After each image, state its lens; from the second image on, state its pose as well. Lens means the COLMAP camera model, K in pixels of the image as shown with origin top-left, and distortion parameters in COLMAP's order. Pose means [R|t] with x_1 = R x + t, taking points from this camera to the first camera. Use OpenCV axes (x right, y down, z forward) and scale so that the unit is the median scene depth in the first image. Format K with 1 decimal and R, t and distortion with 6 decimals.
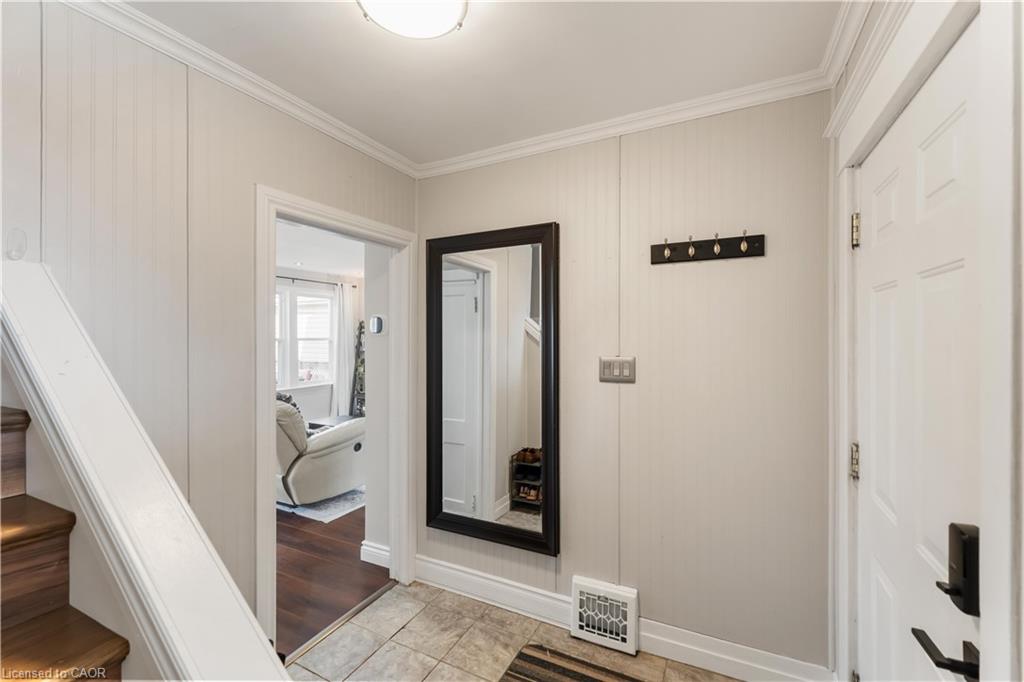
lens RADIAL K [[429.9, 0, 520.1], [0, 429.9, 339.6], [0, 0, 1]] dist [0.001925, -0.000771]
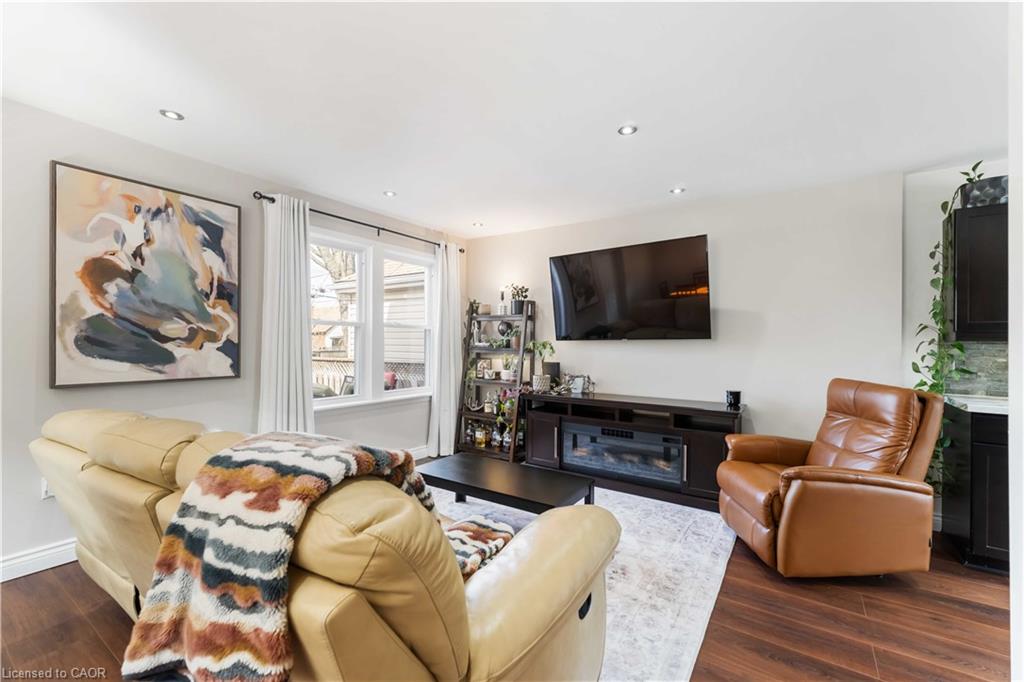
lens RADIAL K [[429.9, 0, 525.6], [0, 429.9, 345.4], [0, 0, 1]] dist [0.001925, -0.000771]
pose [[0.992434, 0.019485, -0.121226, -0.211902], [-0.020353, 0.999775, -0.005930, 0.028007], [0.121083, 0.008353, 0.992607, 0.363108]]
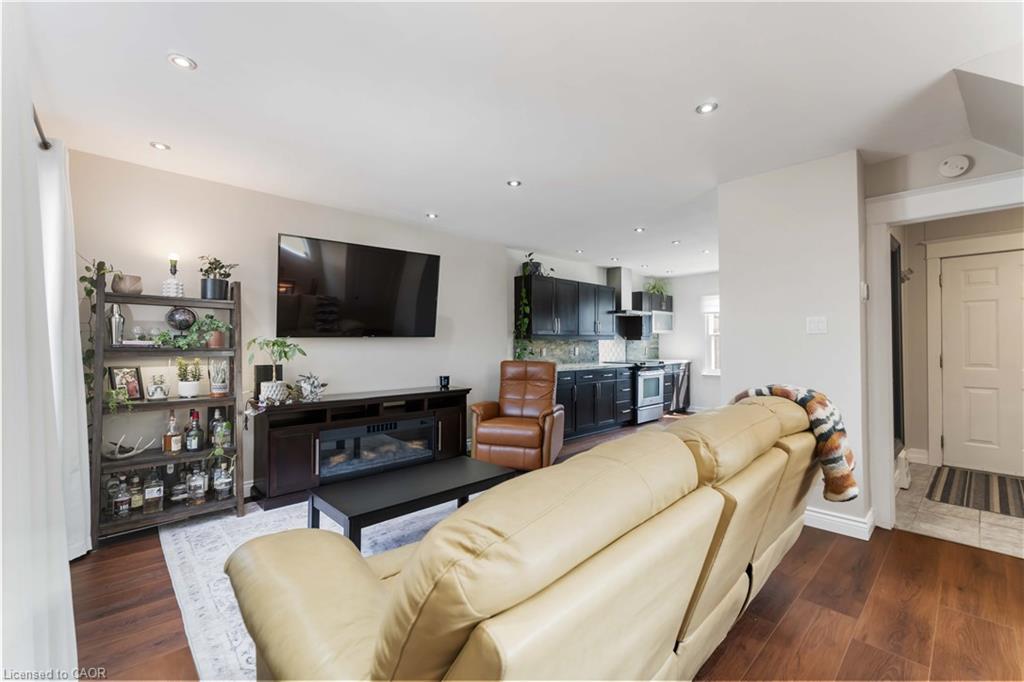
lens RADIAL K [[429.9, 0, 506.8], [0, 429.9, 340.9], [0, 0, 1]] dist [0.001925, -0.000771]
pose [[0.352529, 0.018400, 0.935620, -0.605201], [0.009325, 0.999688, -0.023173, 0.034604], [-0.935754, 0.016894, 0.352248, 0.552360]]
